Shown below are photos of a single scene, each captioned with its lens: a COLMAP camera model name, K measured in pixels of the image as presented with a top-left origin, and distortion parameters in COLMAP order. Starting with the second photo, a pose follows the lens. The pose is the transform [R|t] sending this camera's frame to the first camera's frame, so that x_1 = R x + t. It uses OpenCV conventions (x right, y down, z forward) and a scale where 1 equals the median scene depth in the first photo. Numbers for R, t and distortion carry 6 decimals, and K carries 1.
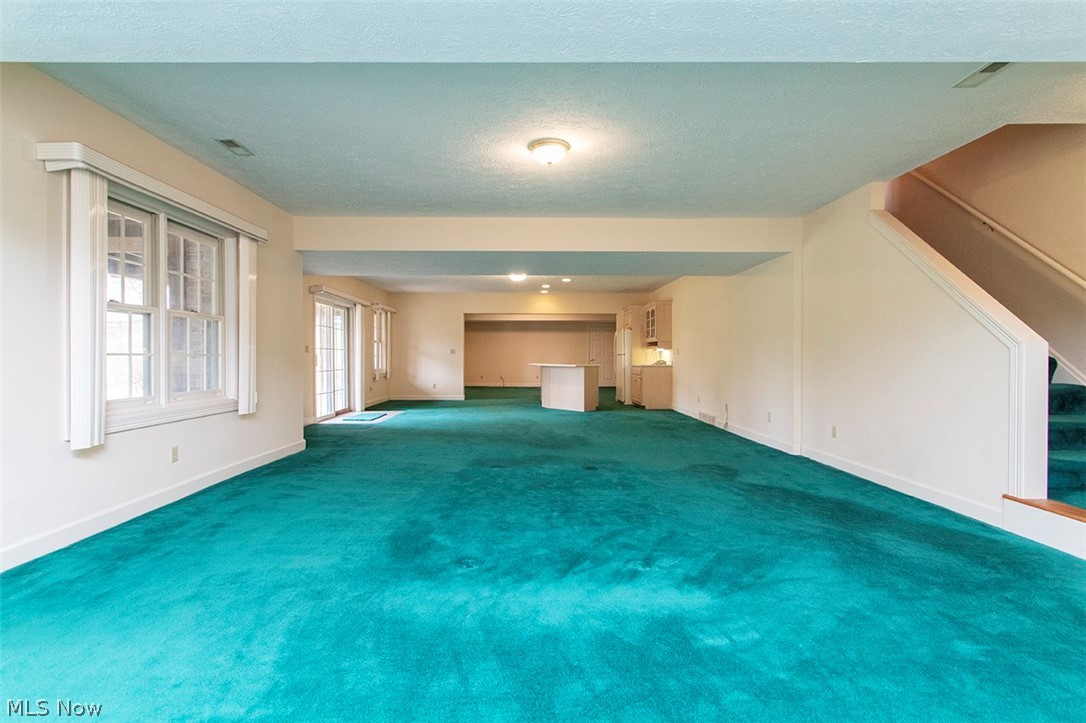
lens RADIAL K [[506.9, 0, 537.7], [0, 506.9, 355.8], [0, 0, 1]] dist [-0.000688, -0.000054]
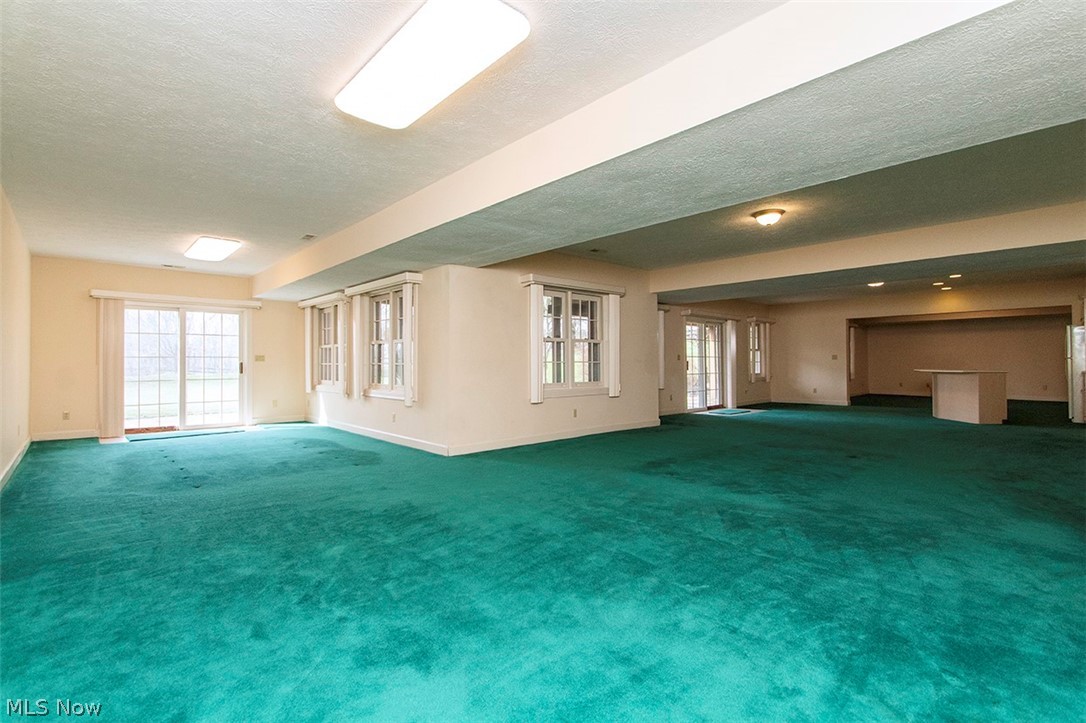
lens RADIAL K [[506.9, 0, 537.7], [0, 506.9, 355.8], [0, 0, 1]] dist [-0.000688, -0.000054]
pose [[0.677466, -0.016045, -0.735379, 0.217509], [0.006725, 0.999855, -0.015621, 0.001060], [0.735523, 0.005637, 0.677476, -0.149185]]
